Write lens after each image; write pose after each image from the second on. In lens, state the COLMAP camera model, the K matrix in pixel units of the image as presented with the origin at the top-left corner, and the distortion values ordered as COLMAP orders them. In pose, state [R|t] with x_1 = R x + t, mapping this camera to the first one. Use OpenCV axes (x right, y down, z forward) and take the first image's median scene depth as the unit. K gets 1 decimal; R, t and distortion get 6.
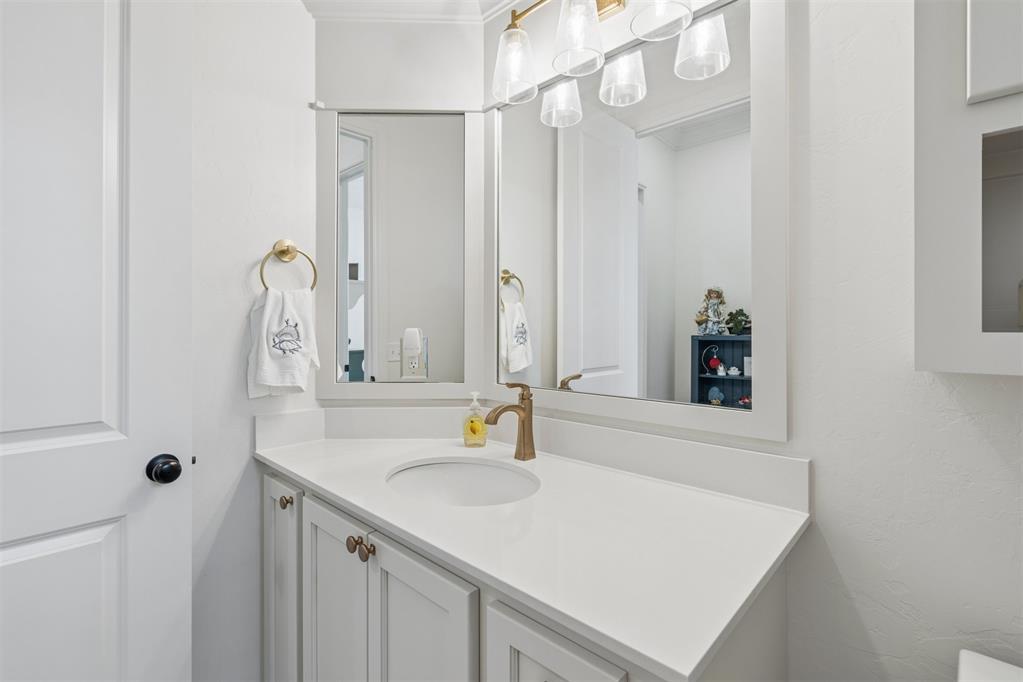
lens RADIAL K [[465.5, 0, 513.9], [0, 465.5, 330.1], [0, 0, 1]] dist [-0.004251, 0.001649]
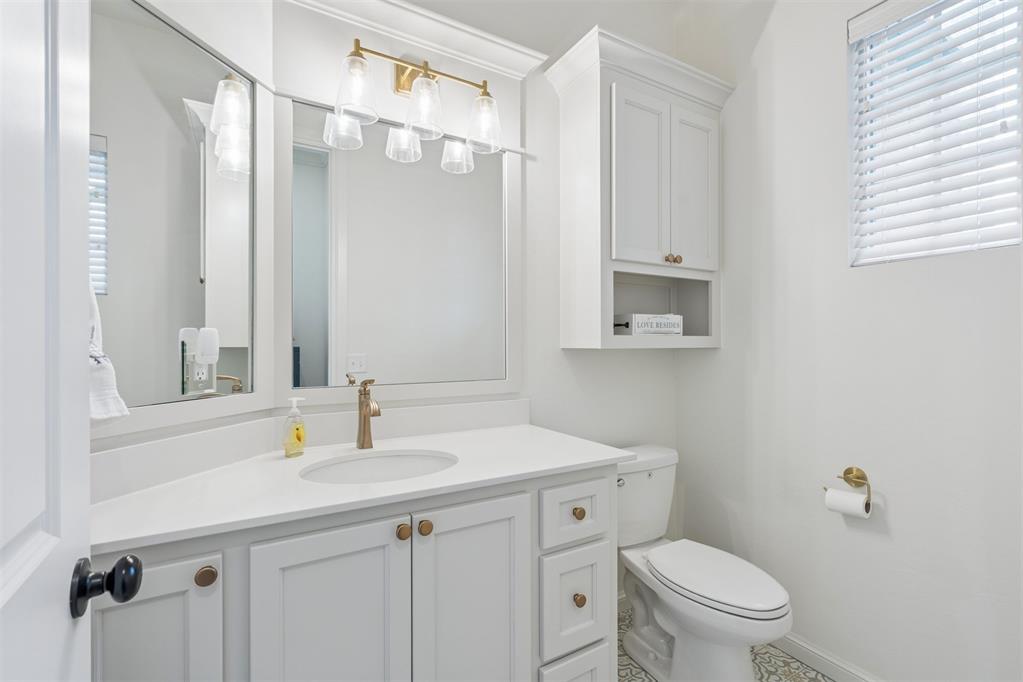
lens RADIAL K [[465.5, 0, 511.7], [0, 465.5, 348.3], [0, 0, 1]] dist [-0.004251, 0.001649]
pose [[0.306696, -0.004629, 0.951796, -0.848948], [-0.009619, 0.999922, 0.007962, 0.019804], [-0.951759, -0.011598, 0.306628, 0.291976]]
